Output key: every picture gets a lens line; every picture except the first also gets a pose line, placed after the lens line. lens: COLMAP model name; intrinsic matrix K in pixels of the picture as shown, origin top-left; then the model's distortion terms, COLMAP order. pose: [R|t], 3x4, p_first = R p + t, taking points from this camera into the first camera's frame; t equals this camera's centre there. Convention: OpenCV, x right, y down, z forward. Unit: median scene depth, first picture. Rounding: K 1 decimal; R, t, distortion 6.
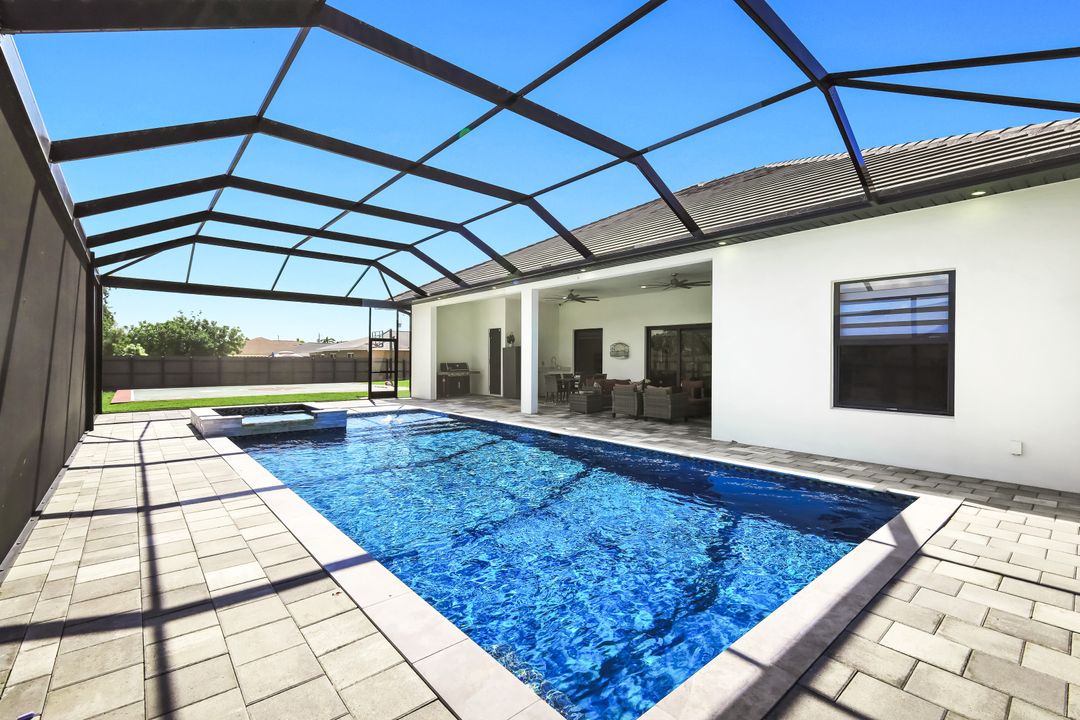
lens RADIAL K [[474.8, 0, 535.8], [0, 474.8, 359.6], [0, 0, 1]] dist [0.002777, 0.000442]
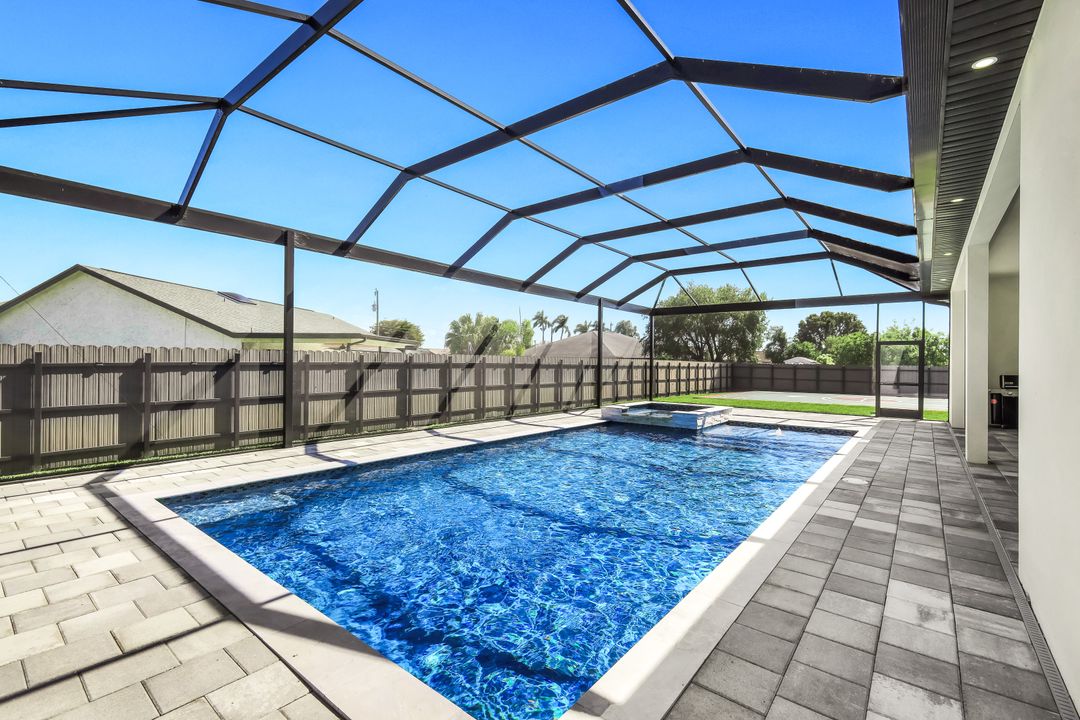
lens RADIAL K [[474.8, 0, 539.0], [0, 474.8, 360.0], [0, 0, 1]] dist [0.002777, 0.000442]
pose [[0.183706, -0.009294, -0.982937, 0.473104], [-0.009895, 0.999887, -0.011303, 0.002011], [0.982931, 0.011803, 0.183594, 0.386727]]
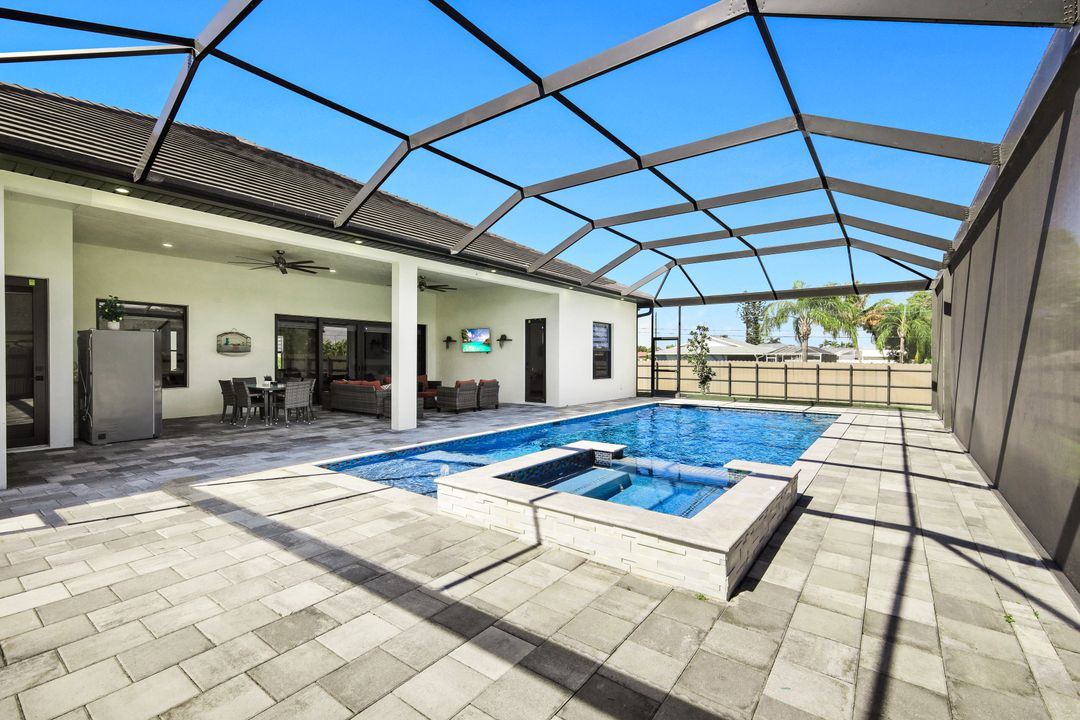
lens RADIAL K [[474.8, 0, 538.7], [0, 474.8, 359.8], [0, 0, 1]] dist [0.002777, 0.000442]
pose [[-0.222267, -0.015003, 0.974870, -0.804099], [-0.008569, 0.999873, 0.013435, -0.008870], [-0.974948, -0.005368, -0.222368, 0.978201]]
